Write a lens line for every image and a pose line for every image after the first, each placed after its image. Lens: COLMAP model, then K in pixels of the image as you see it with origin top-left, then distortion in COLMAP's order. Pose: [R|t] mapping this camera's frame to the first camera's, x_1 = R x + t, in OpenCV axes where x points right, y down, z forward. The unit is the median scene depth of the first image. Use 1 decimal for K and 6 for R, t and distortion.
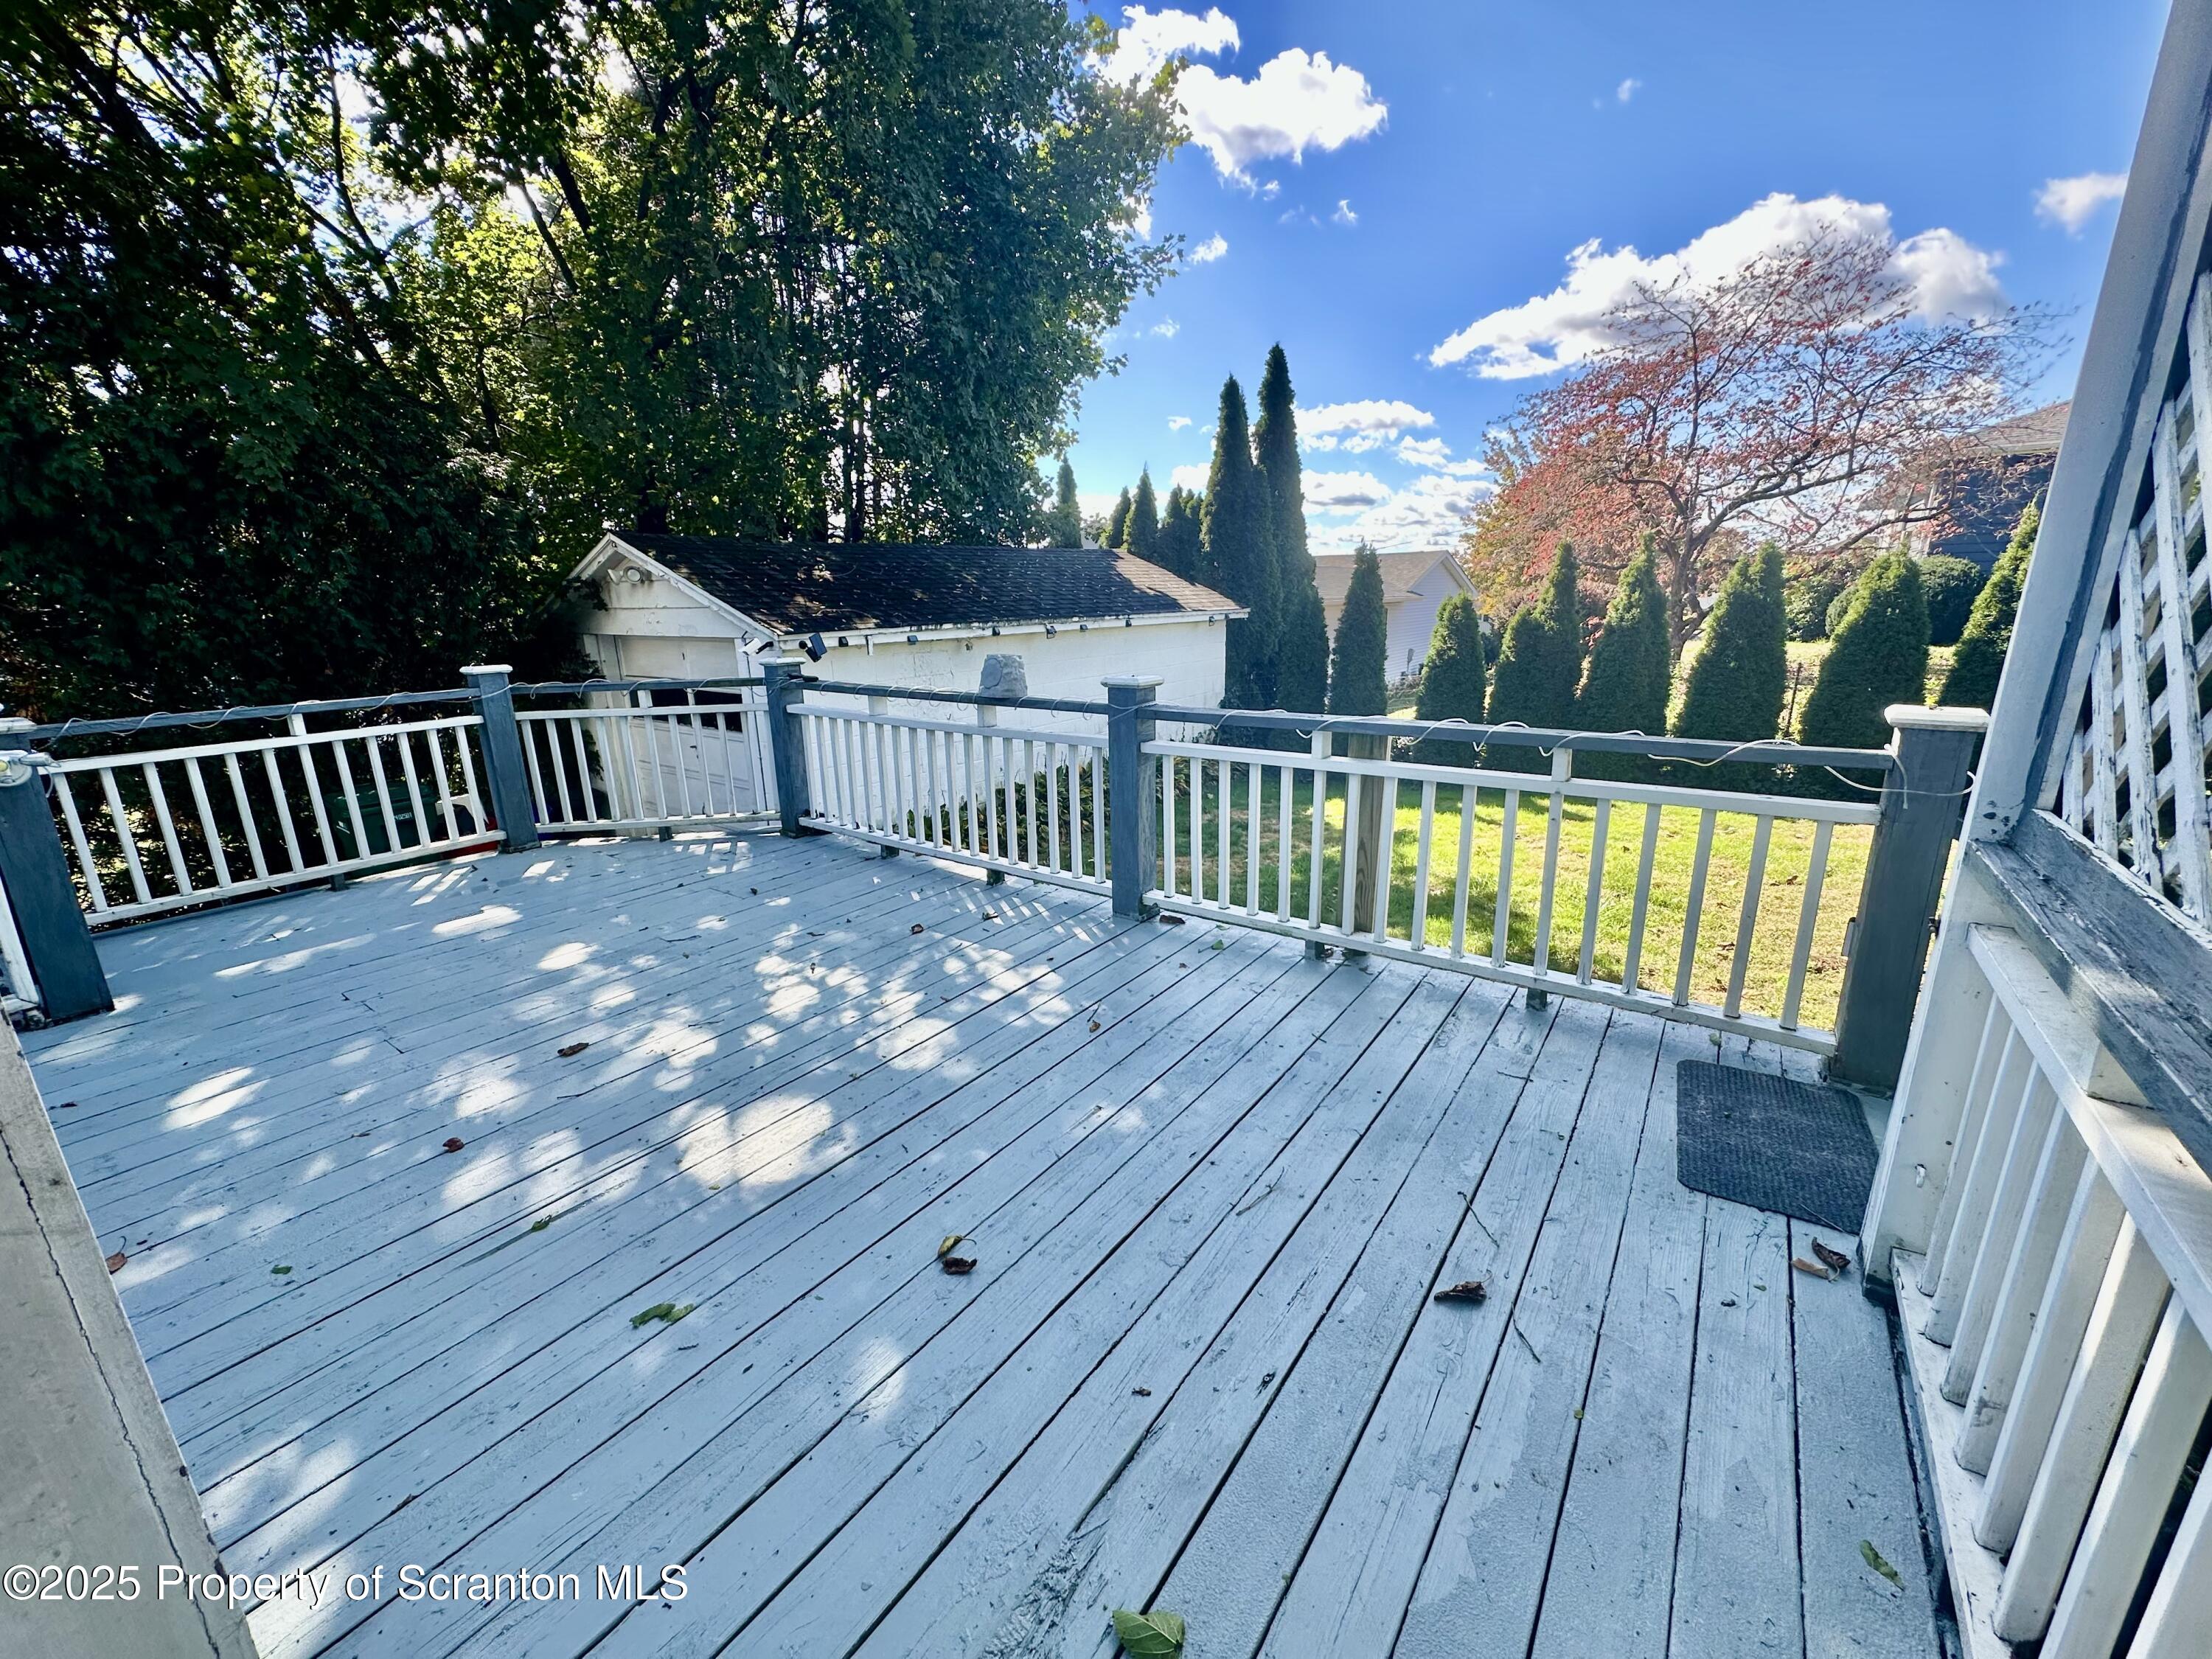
lens RADIAL K [[883.3, 0, 1101.7], [0, 883.3, 828.1], [0, 0, 1]] dist [-0.006036, 0.001340]
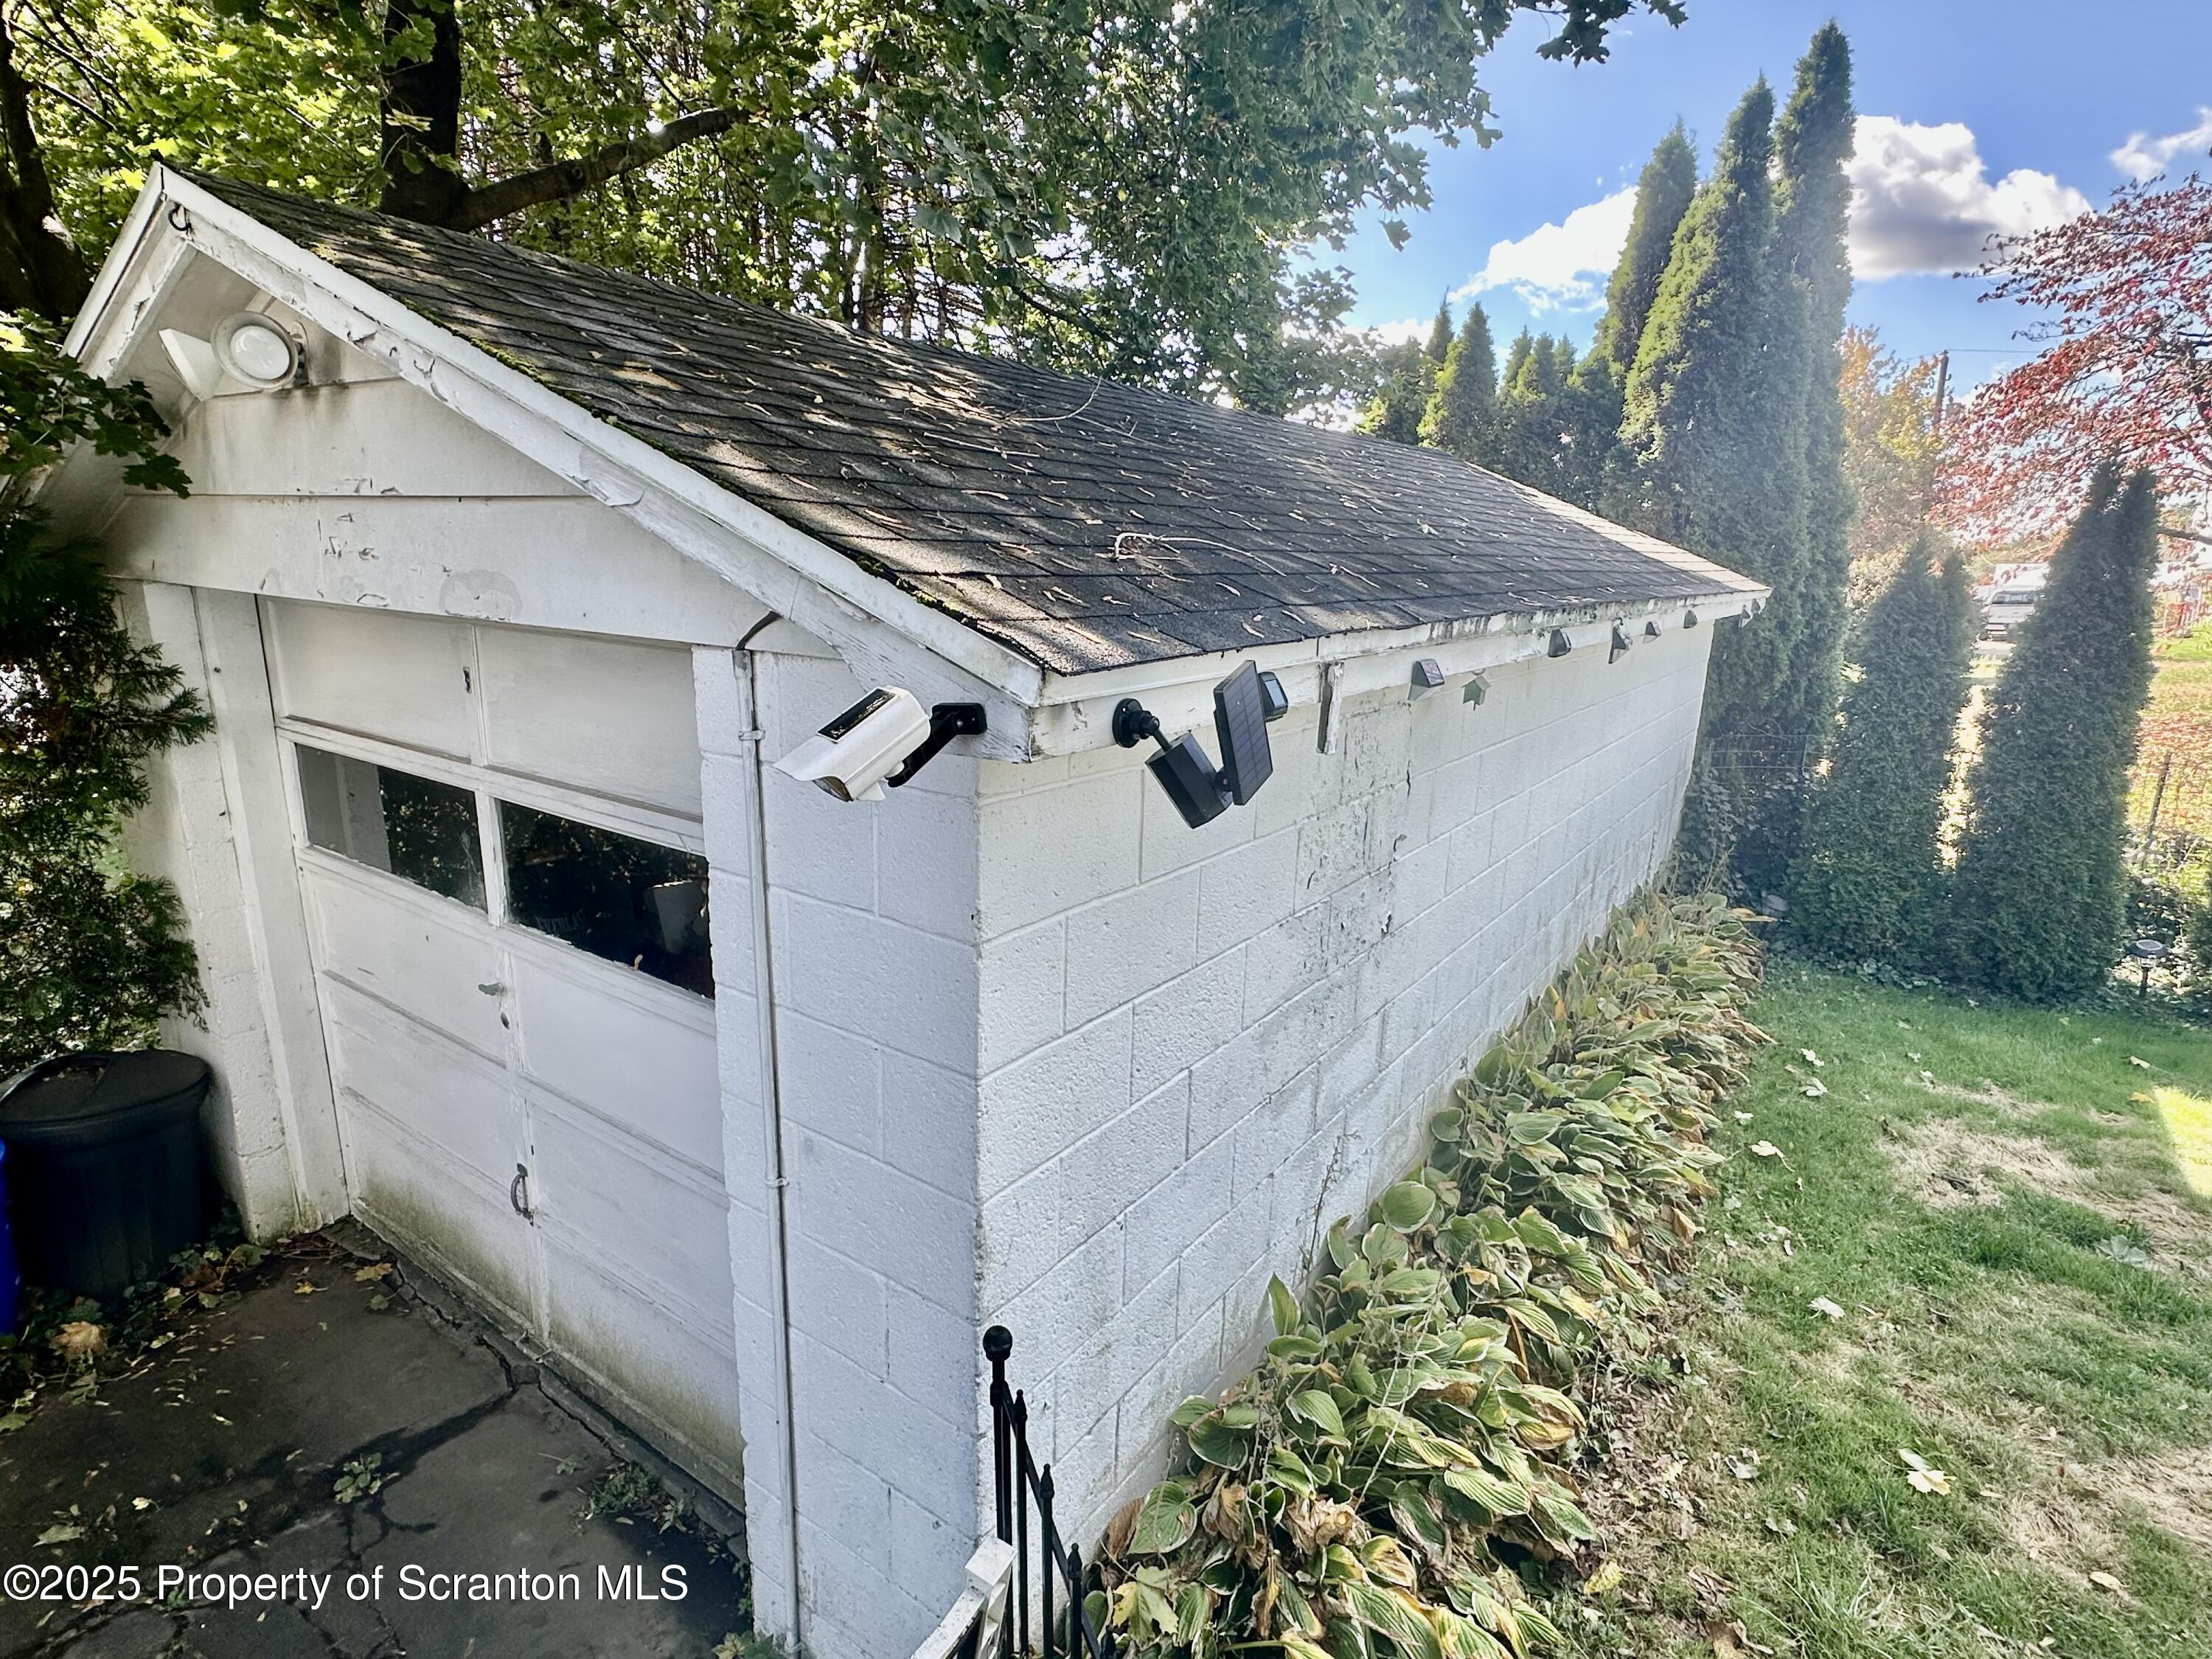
lens RADIAL K [[1154.3, 0, 1106.0], [0, 1154.3, 829.5], [0, 0, 1]] dist [0.004061, -0.002395]
pose [[0.998599, 0.033845, 0.040683, -0.293305], [-0.033235, 0.999326, -0.015562, -0.152036], [-0.041182, 0.014188, 0.999051, 0.640902]]
